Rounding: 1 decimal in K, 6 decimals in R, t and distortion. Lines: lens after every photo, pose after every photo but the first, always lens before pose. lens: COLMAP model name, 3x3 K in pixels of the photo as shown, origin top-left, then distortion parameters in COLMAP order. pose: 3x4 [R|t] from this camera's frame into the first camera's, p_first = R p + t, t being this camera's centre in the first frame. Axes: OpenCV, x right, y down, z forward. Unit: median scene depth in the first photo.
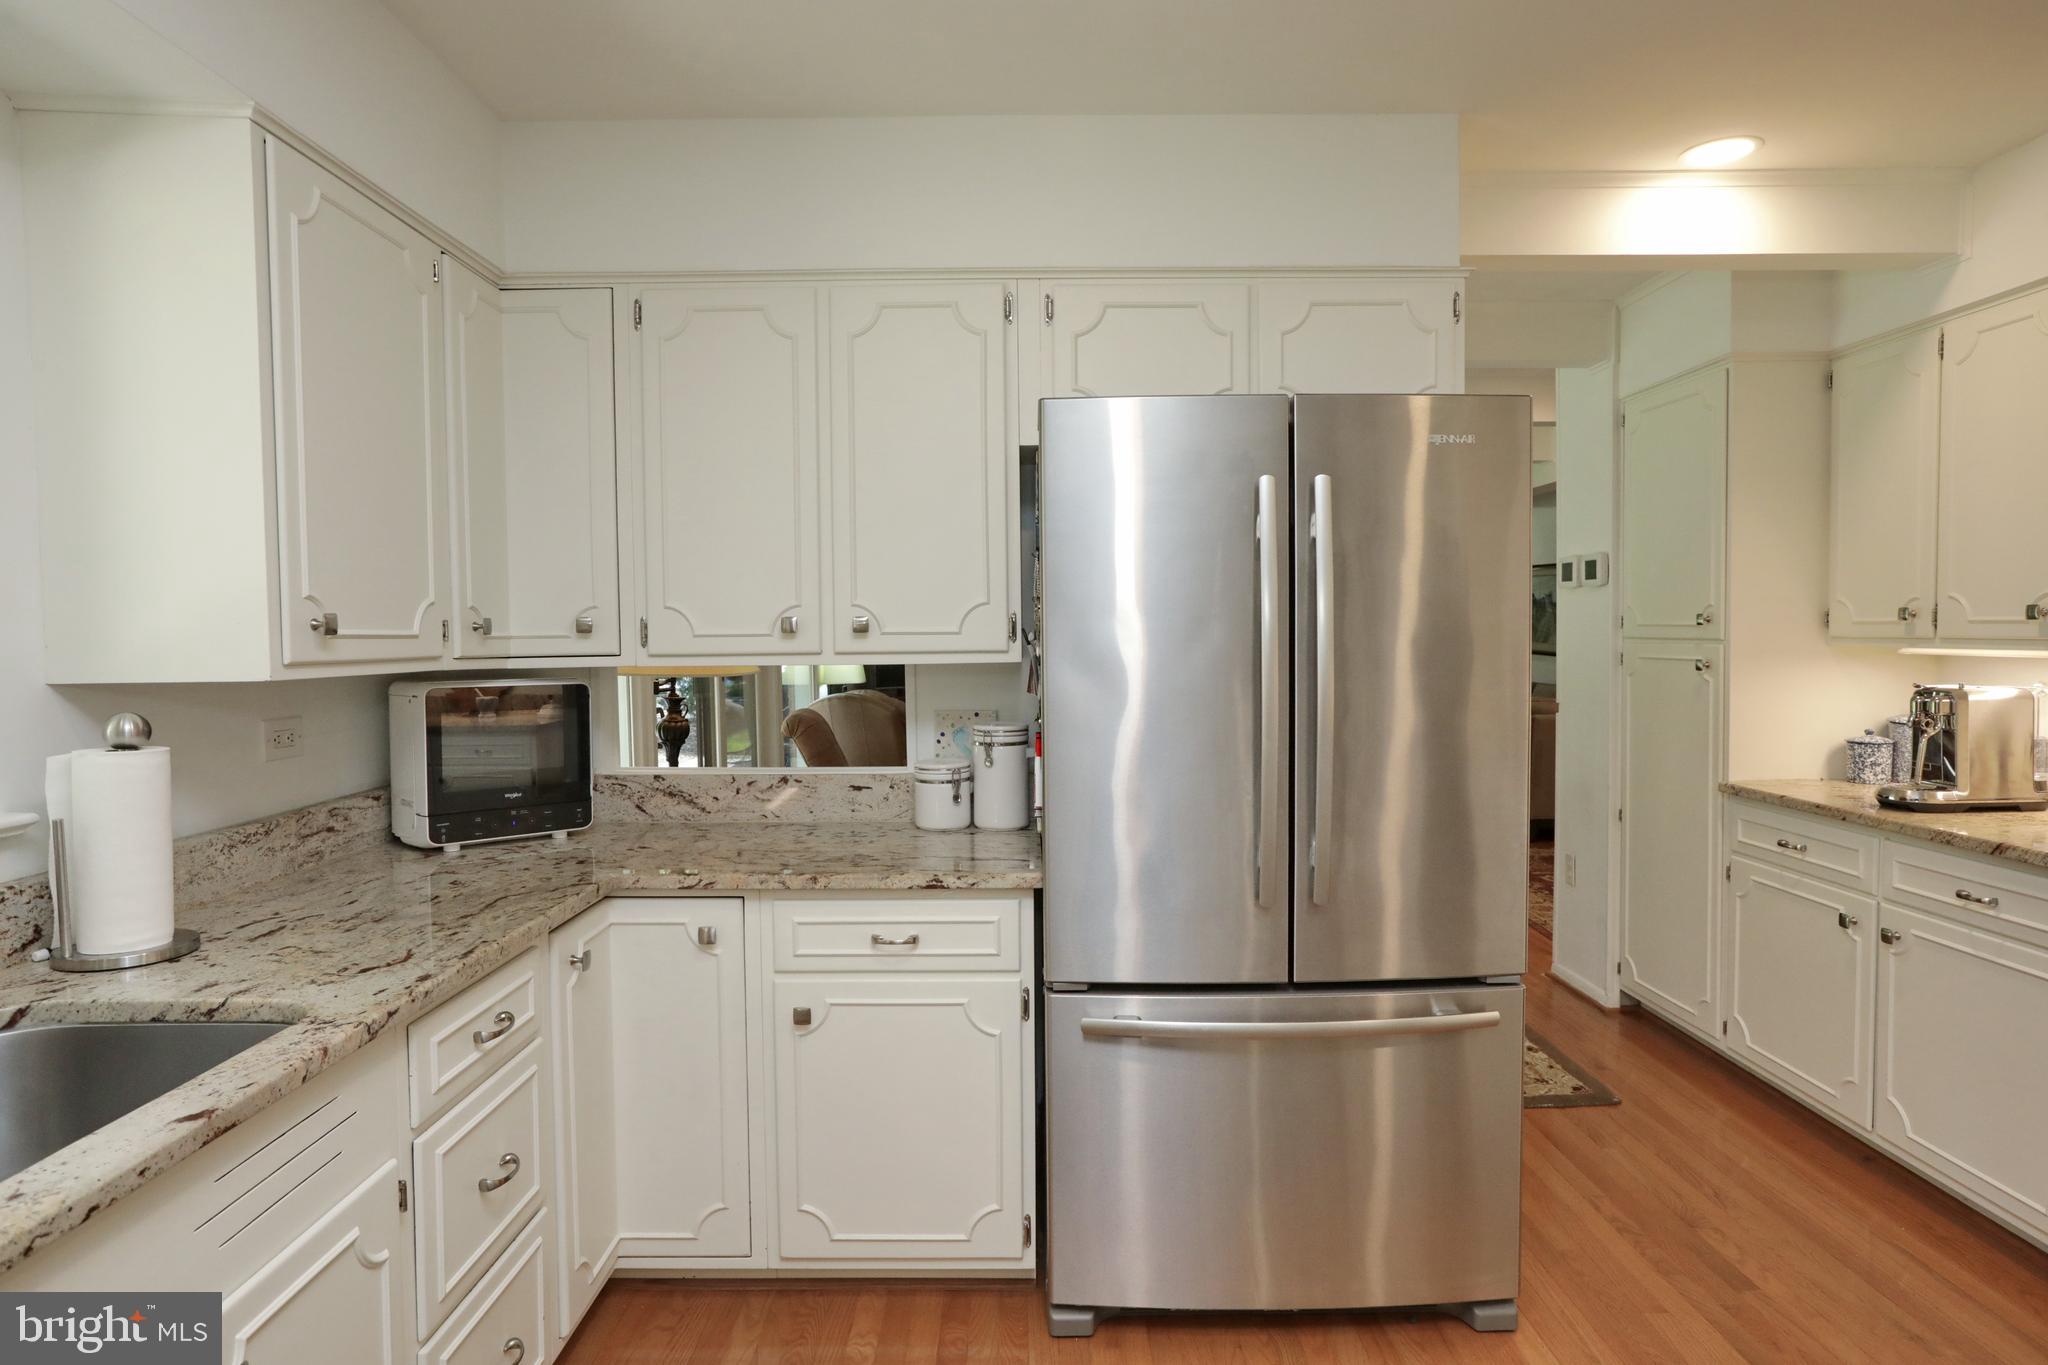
lens RADIAL K [[1148.0, 0, 1019.4], [0, 1148.0, 682.3], [0, 0, 1]] dist [-0.032752, 0.014489]
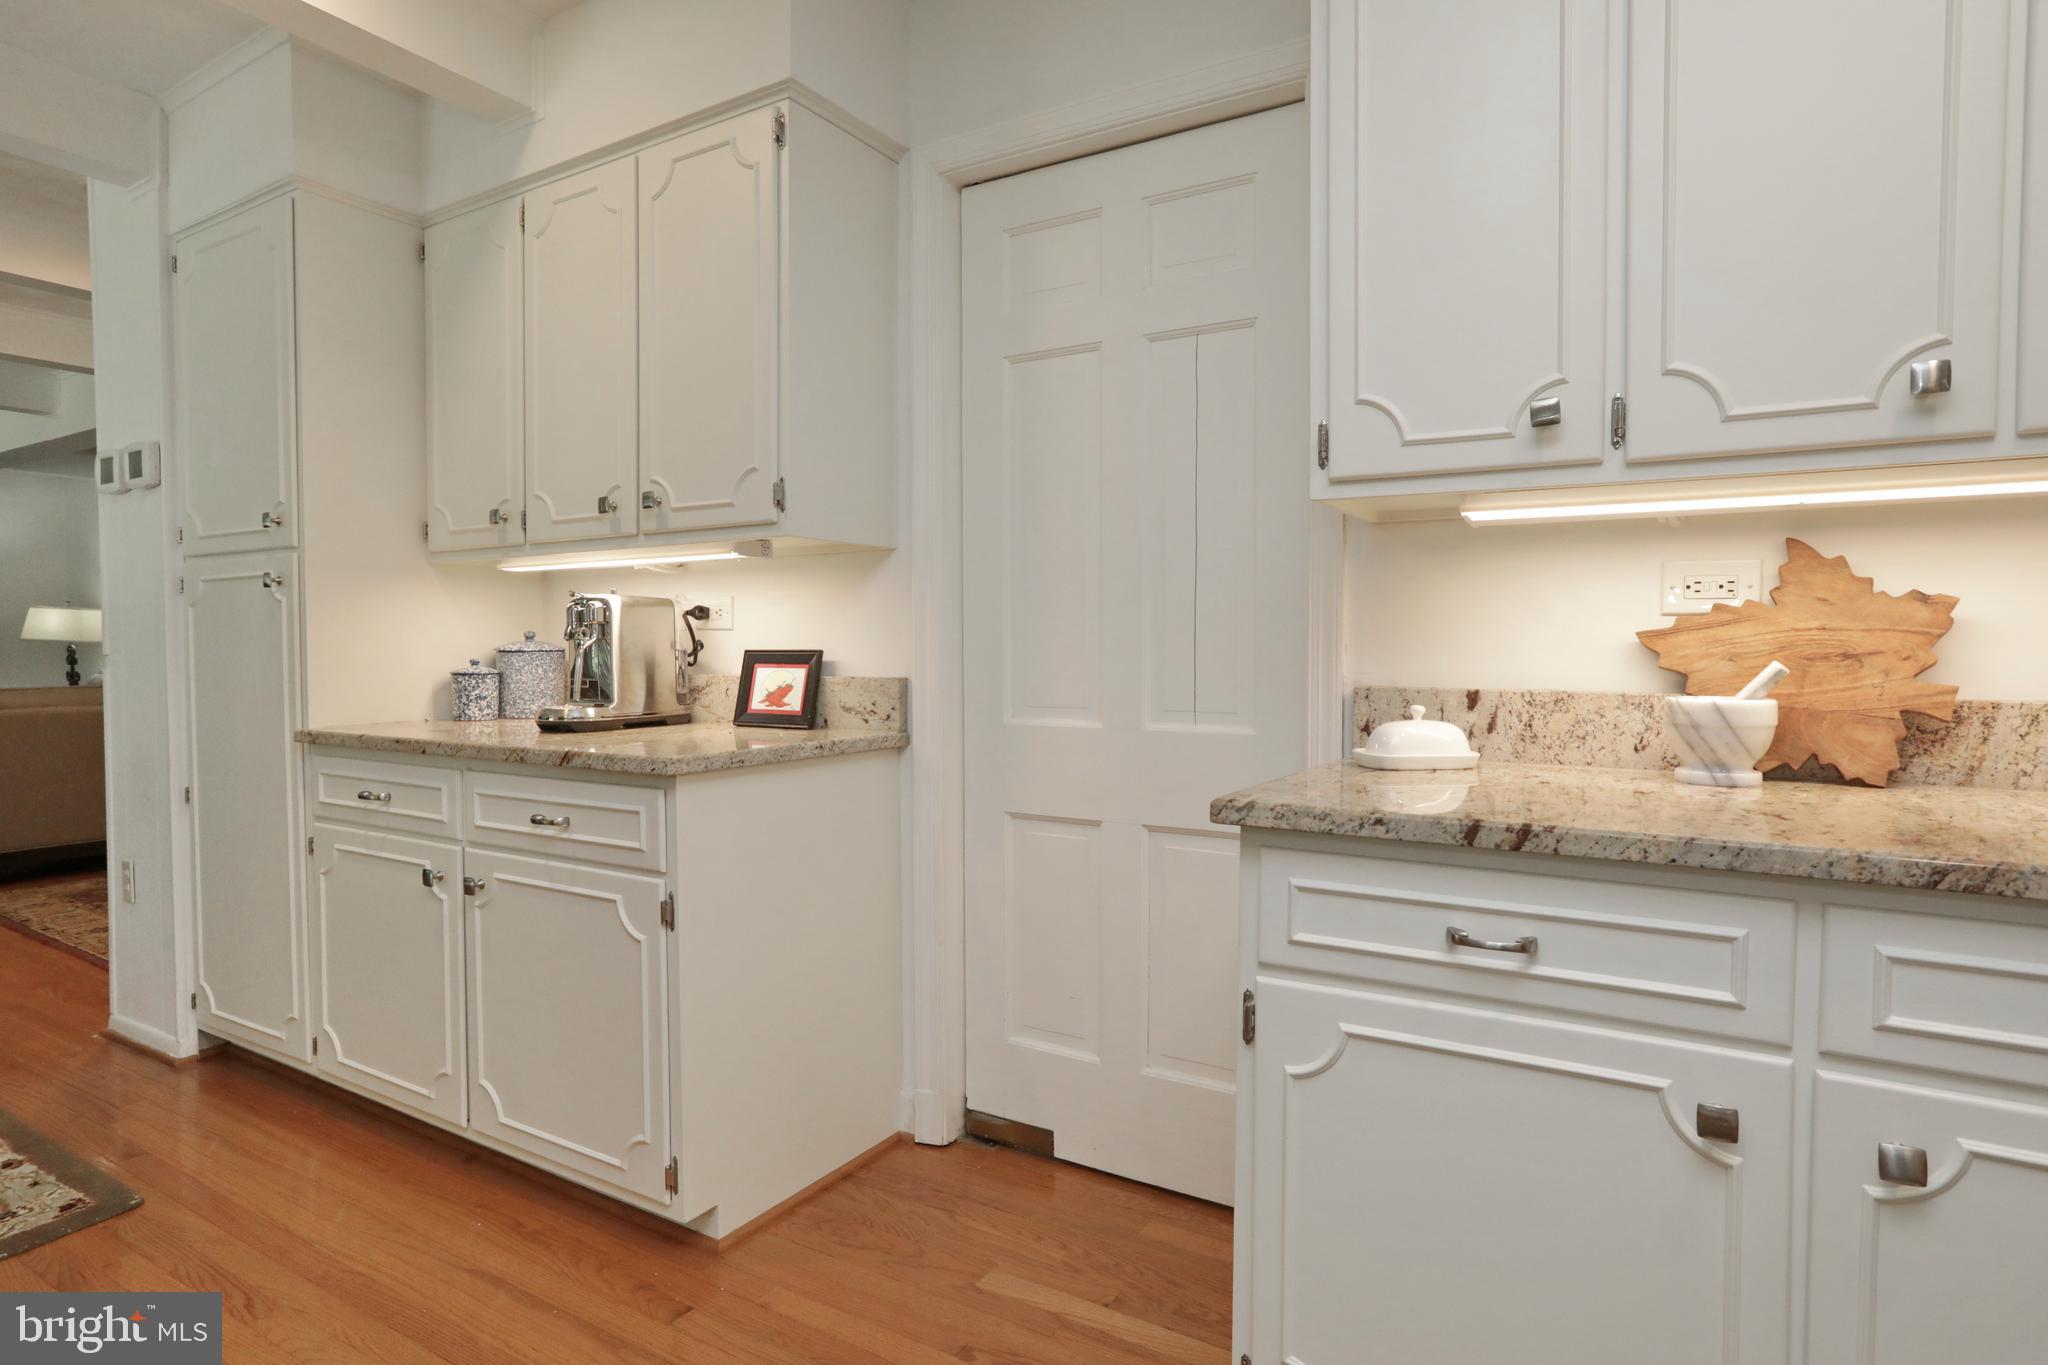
lens RADIAL K [[1109.9, 0, 1021.5], [0, 1109.9, 684.7], [0, 0, 1]] dist [-0.000979, 0.005397]
pose [[0.518606, -0.016273, 0.854858, 0.235590], [0.027393, 0.999622, 0.002410, 0.071091], [-0.854574, 0.022168, 0.518856, 0.192670]]
